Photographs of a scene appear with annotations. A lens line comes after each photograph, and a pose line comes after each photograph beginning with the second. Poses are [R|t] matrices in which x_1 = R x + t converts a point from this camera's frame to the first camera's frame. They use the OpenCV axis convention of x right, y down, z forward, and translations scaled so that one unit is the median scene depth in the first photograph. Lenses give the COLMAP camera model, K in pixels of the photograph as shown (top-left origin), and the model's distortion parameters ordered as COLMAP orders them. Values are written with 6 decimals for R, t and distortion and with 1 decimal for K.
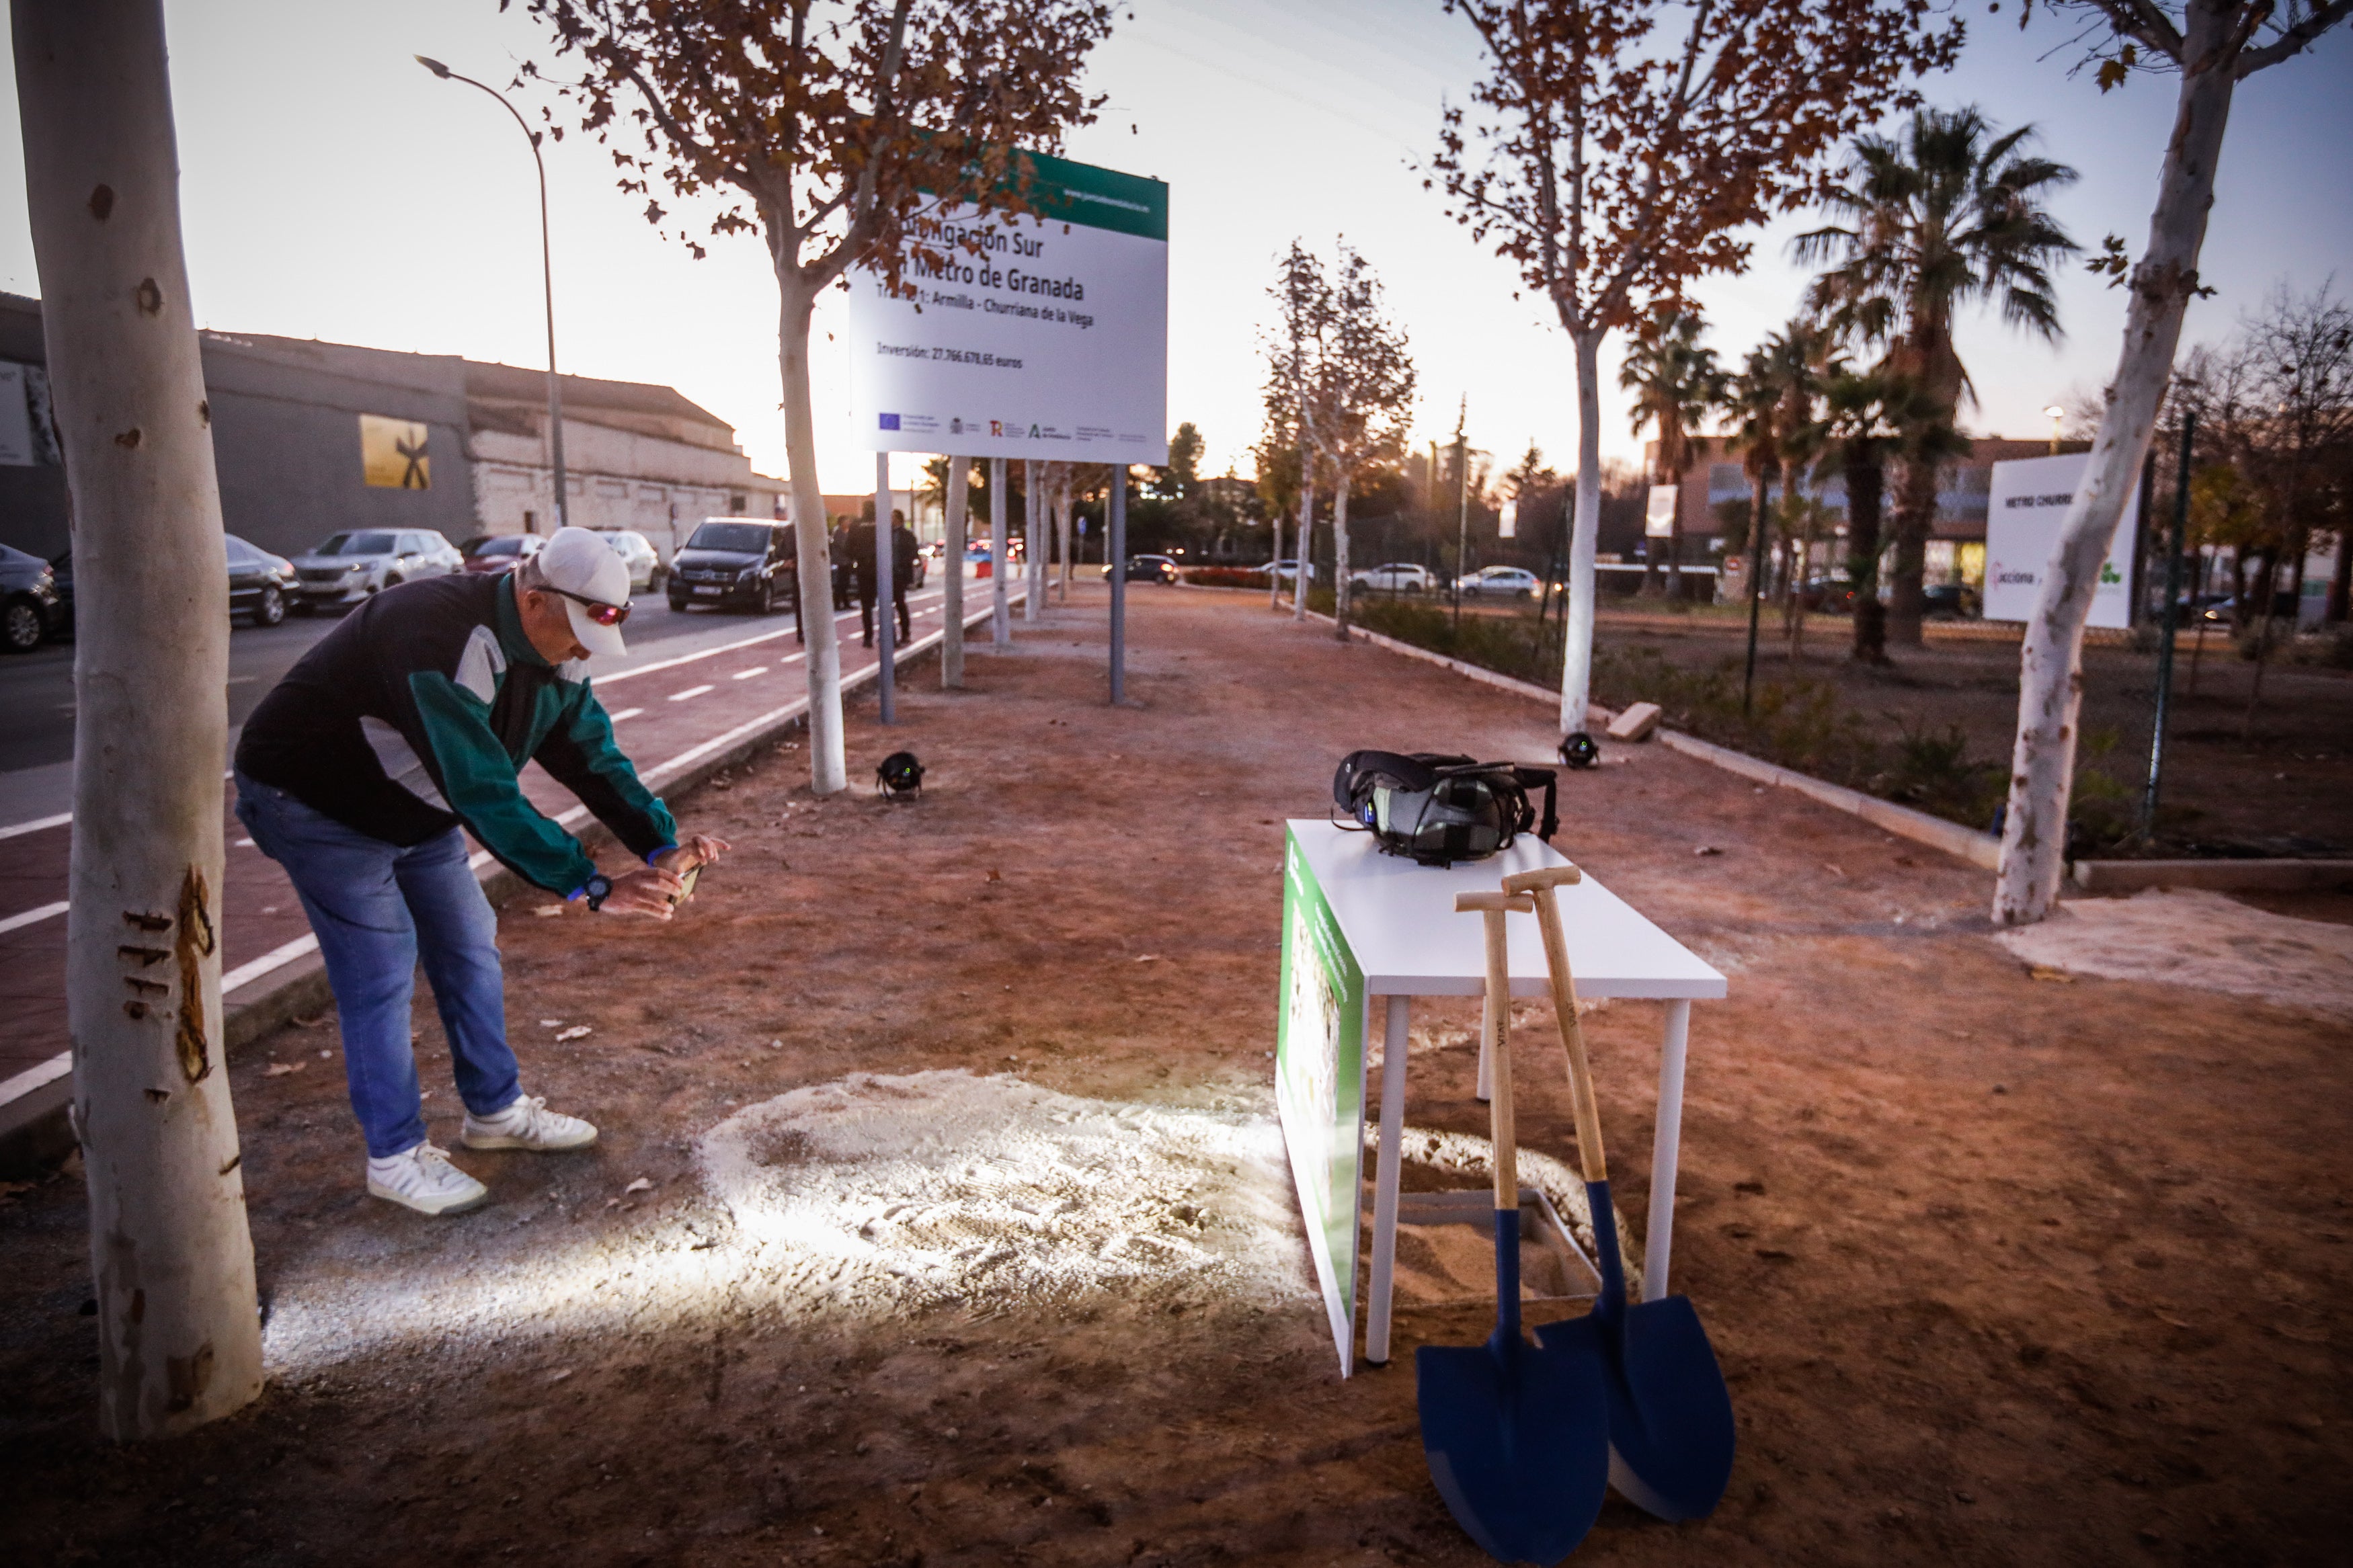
lens RADIAL K [[1495.2, 0, 1182.7], [0, 1495.2, 774.2], [0, 0, 1]] dist [-0.031822, 0.018967]
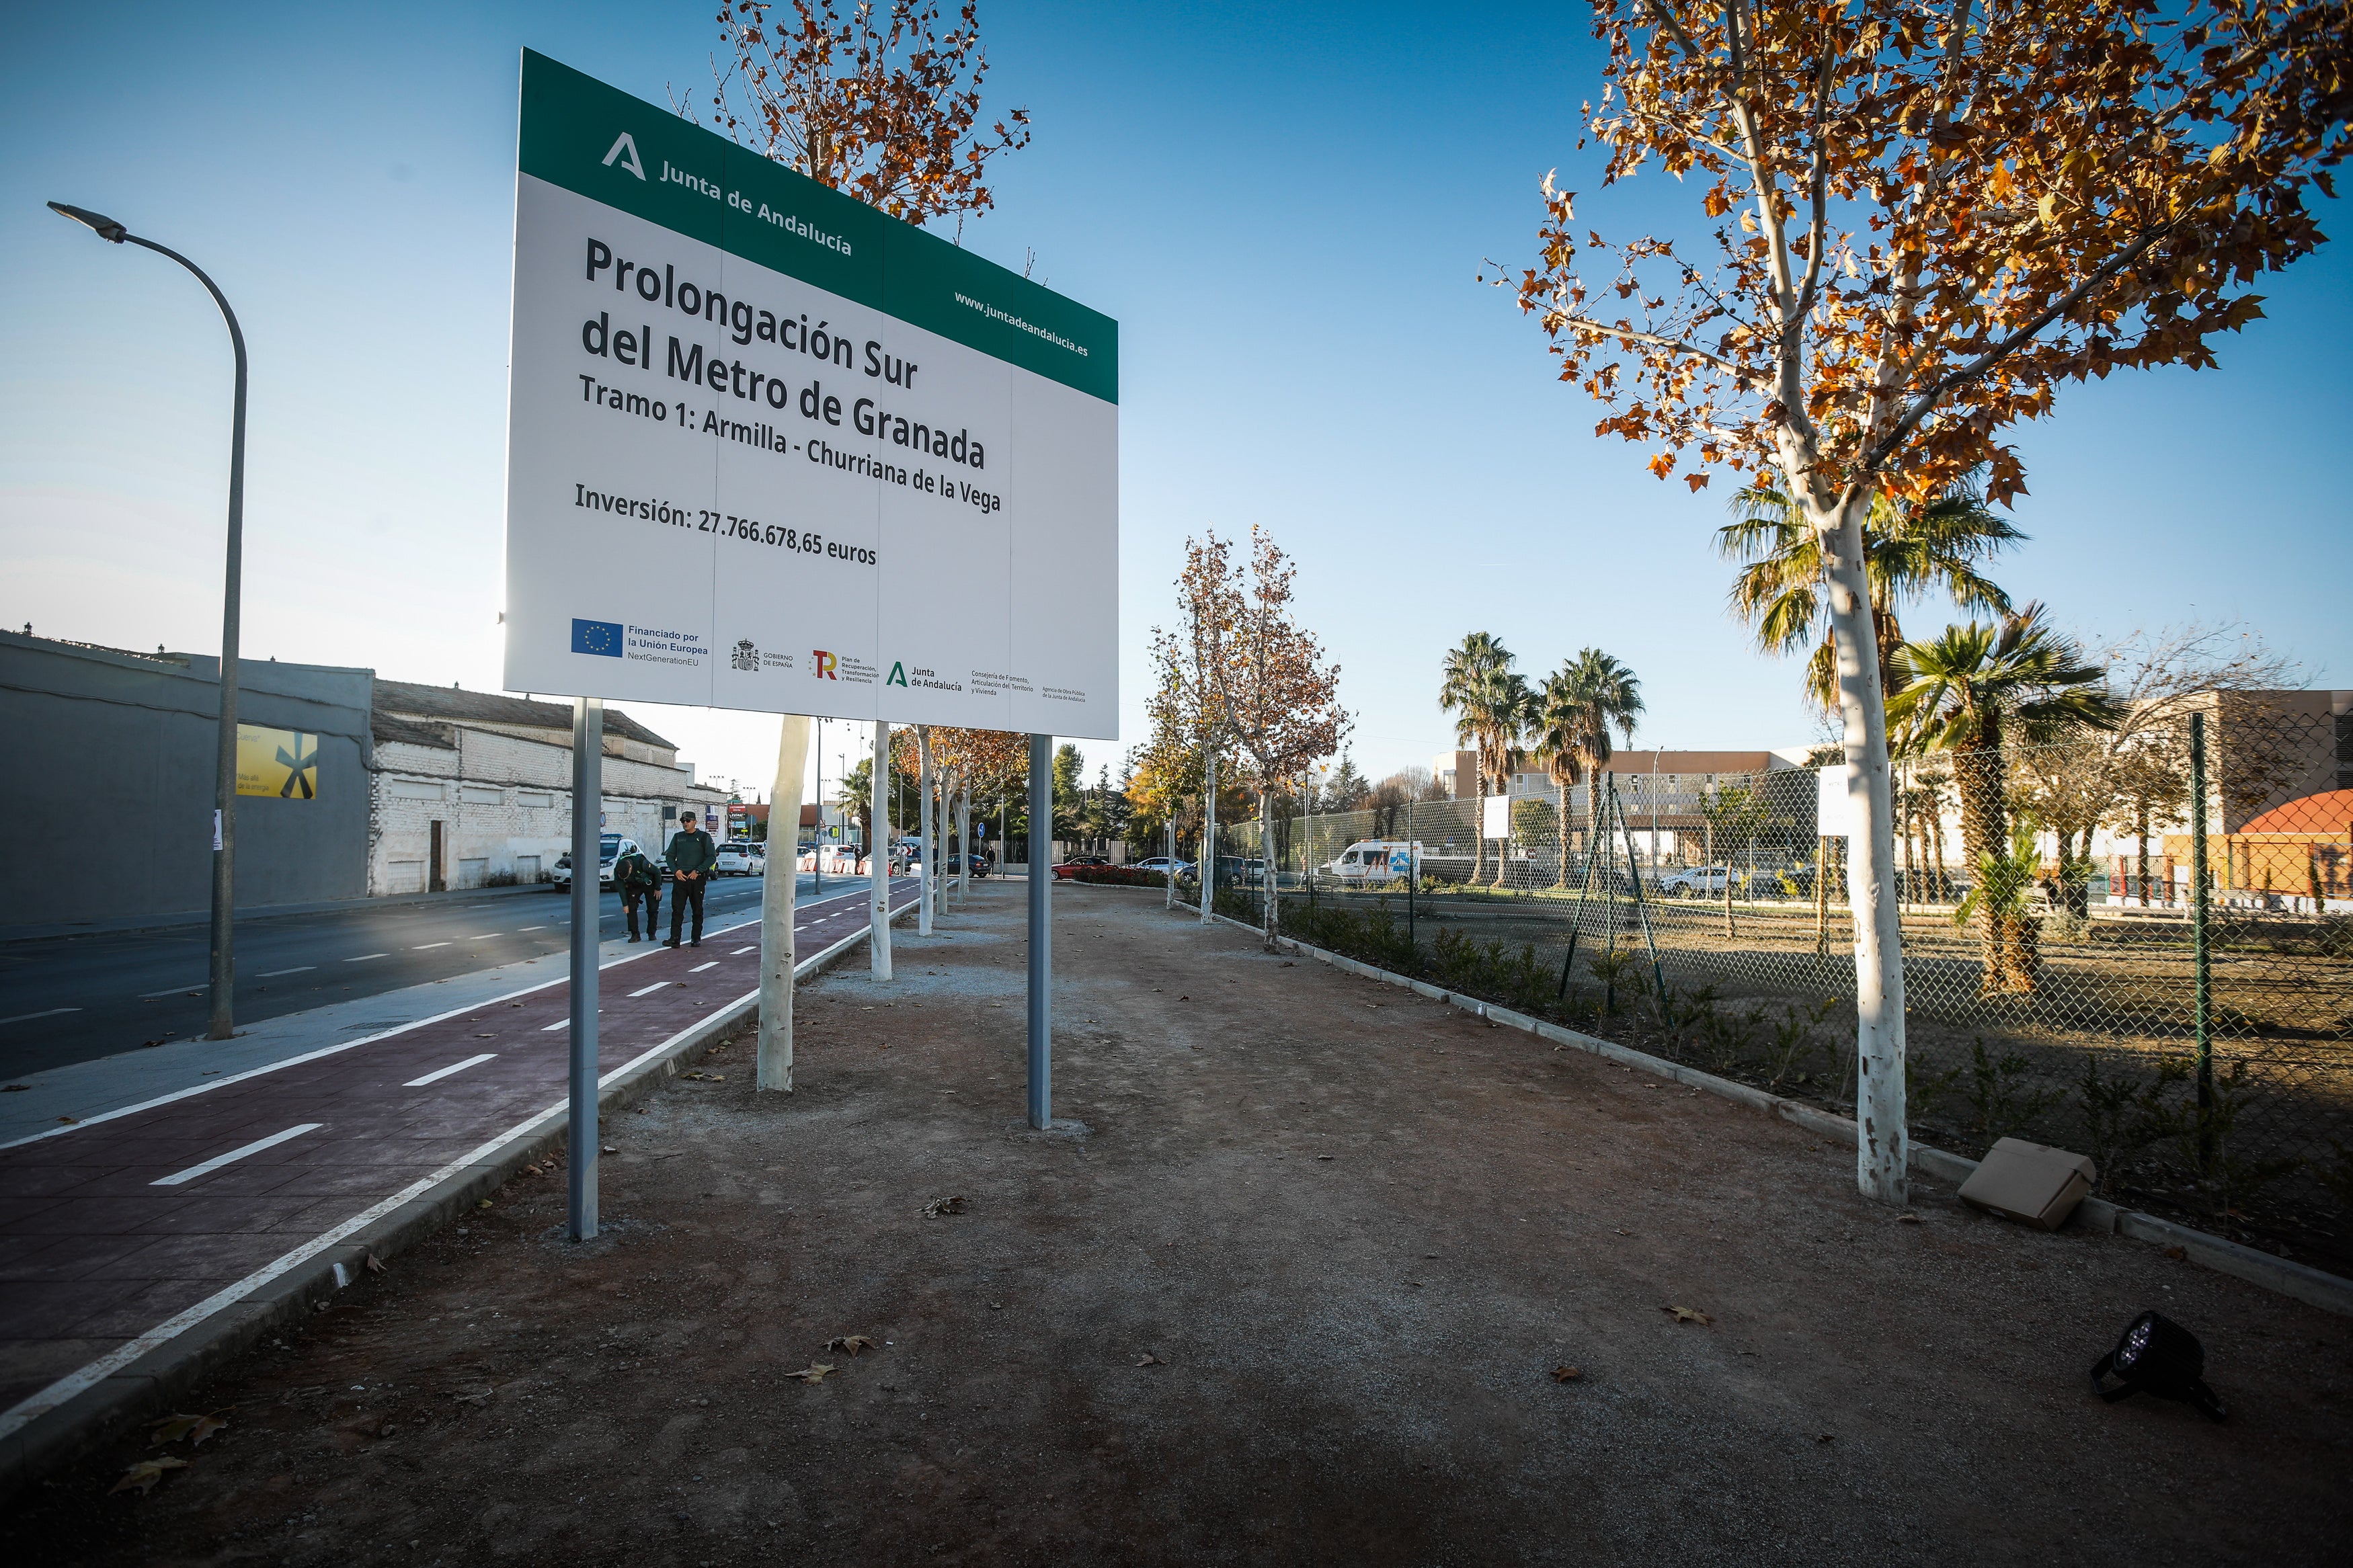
lens RADIAL K [[1167.2, 0, 1170.5], [0, 1167.2, 781.6], [0, 0, 1]] dist [-0.050215, 0.018574]
pose [[0.995532, -0.008215, 0.094069, -0.037263], [0.027097, 0.979163, -0.201259, -0.096417], [-0.090455, 0.202909, 0.975011, 0.561453]]
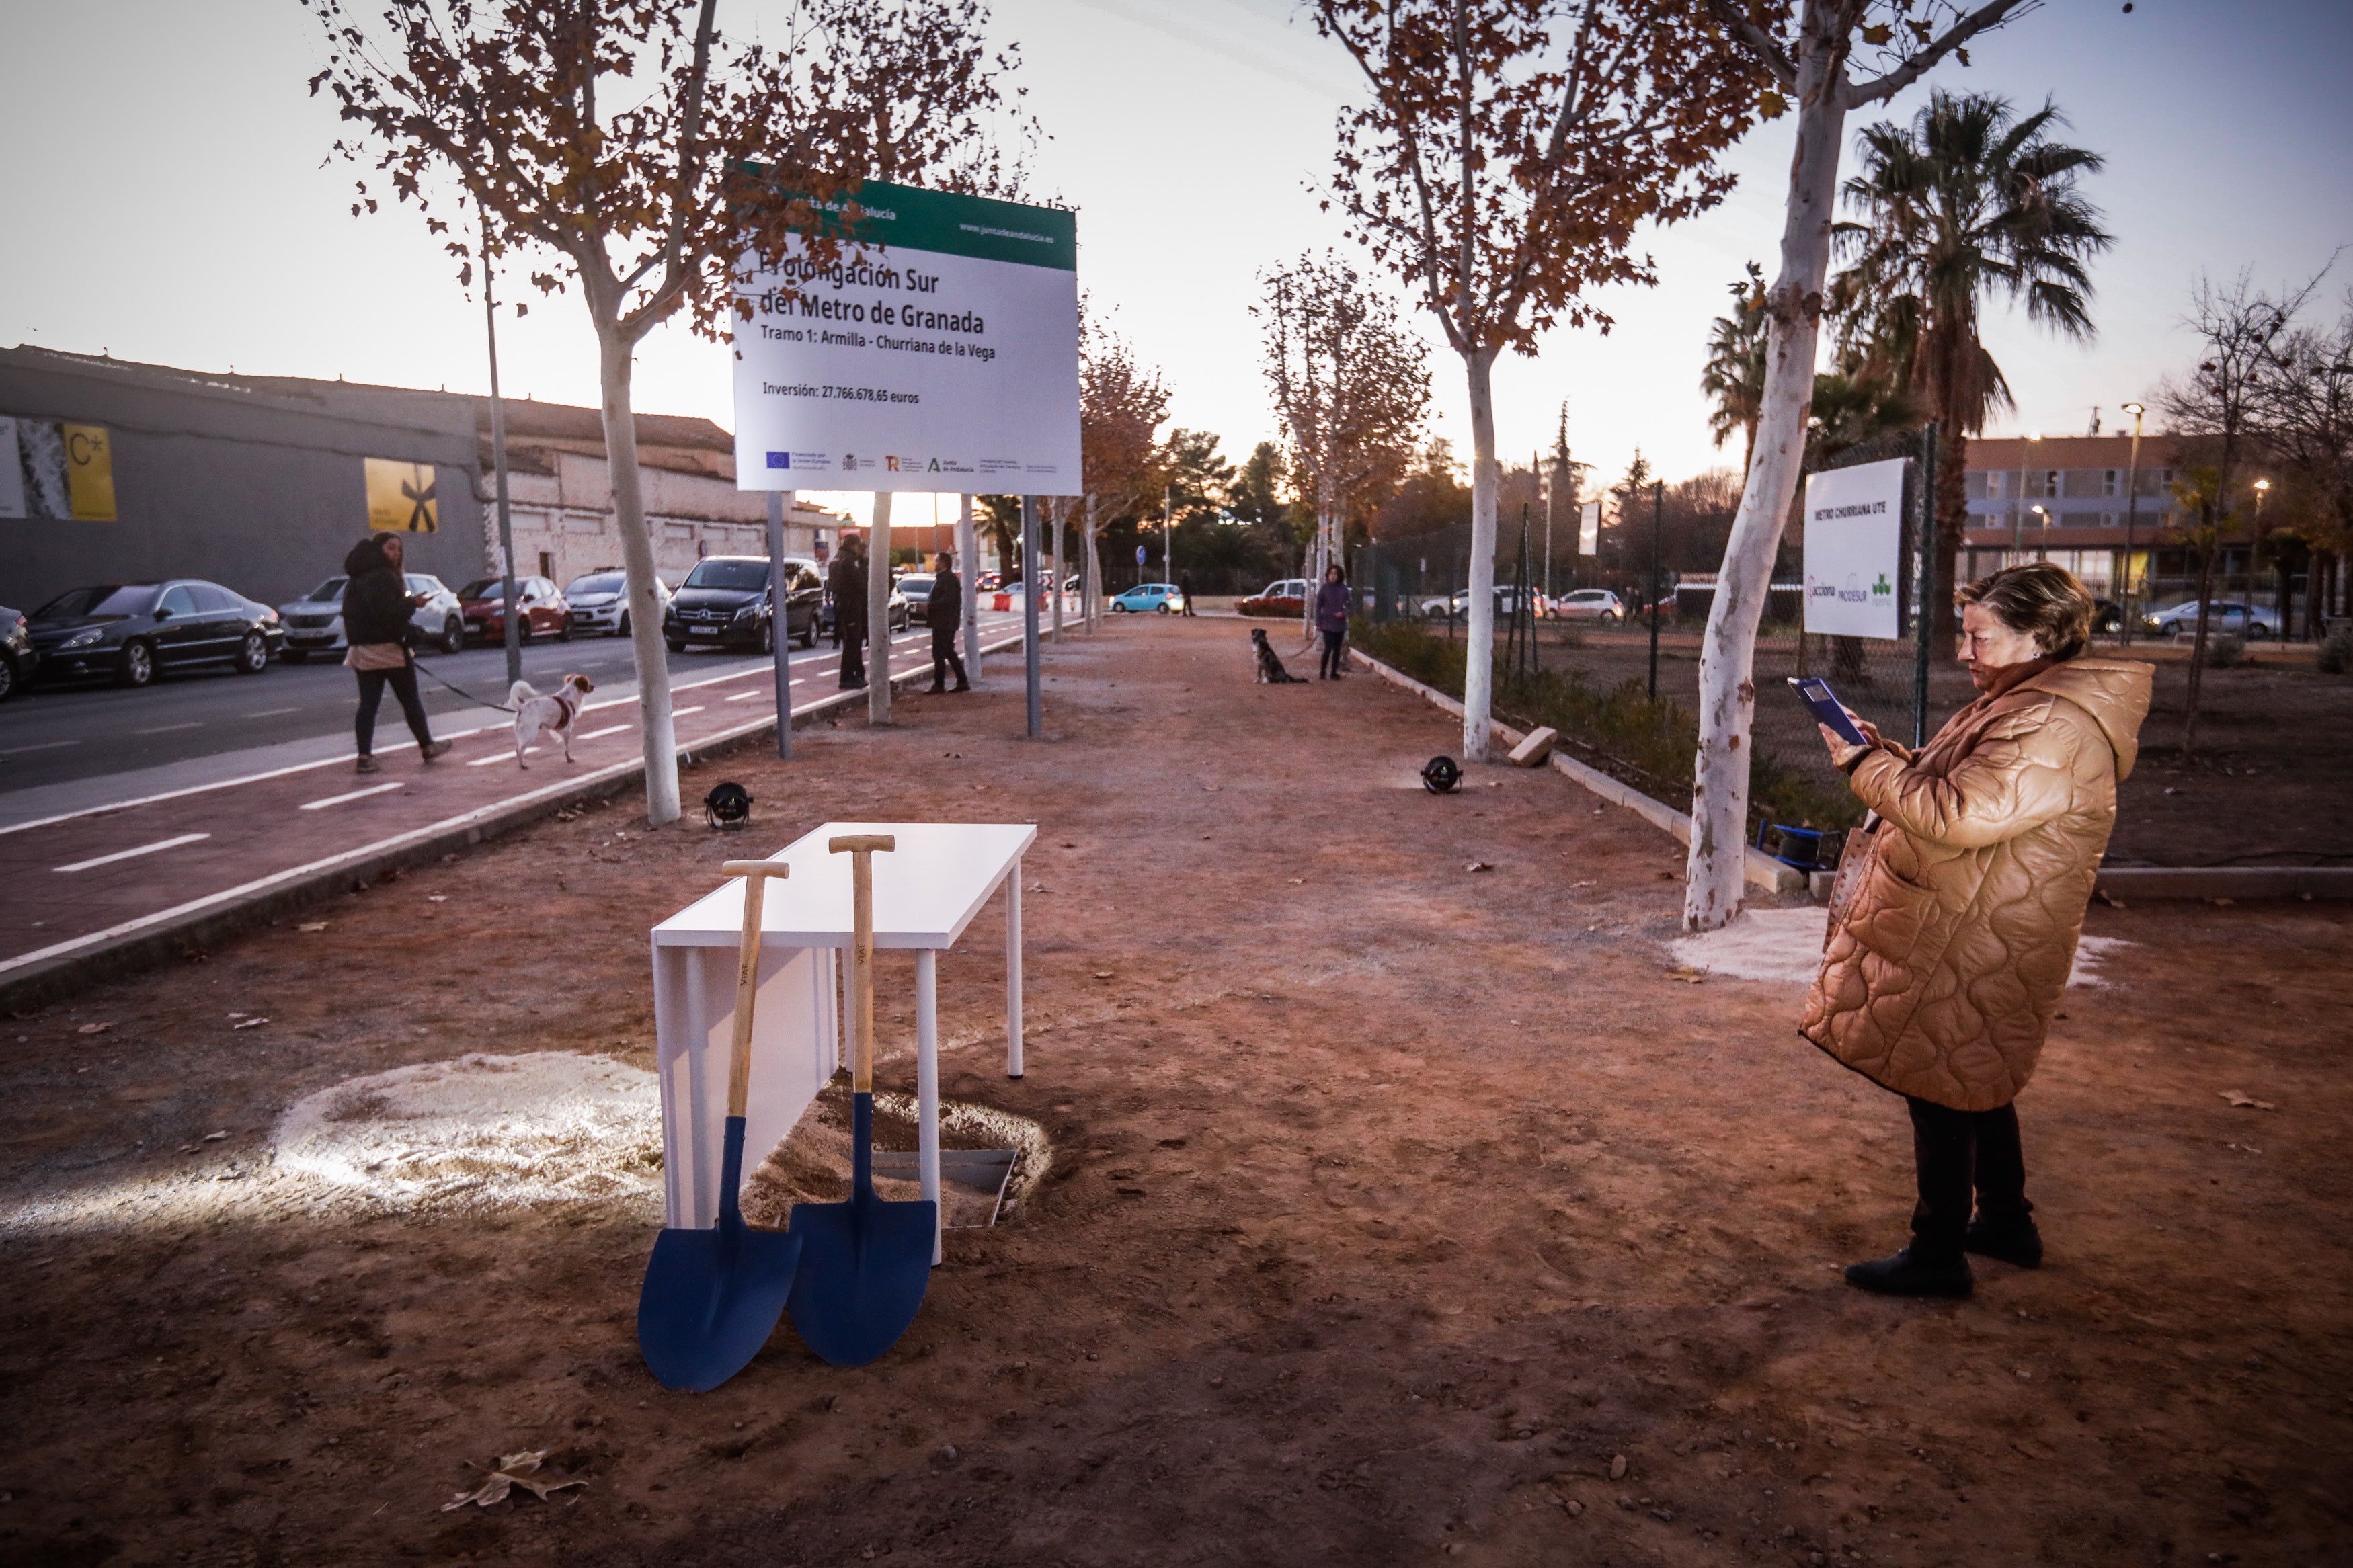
lens RADIAL K [[1616.4, 0, 1185.3], [0, 1616.4, 769.0], [0, 0, 1]] dist [-0.017003, 0.008190]
pose [[0.997912, -0.013084, -0.063245, 0.133708], [0.011064, 0.999421, -0.032175, 0.010445], [0.063629, 0.031408, 0.997479, -0.062153]]
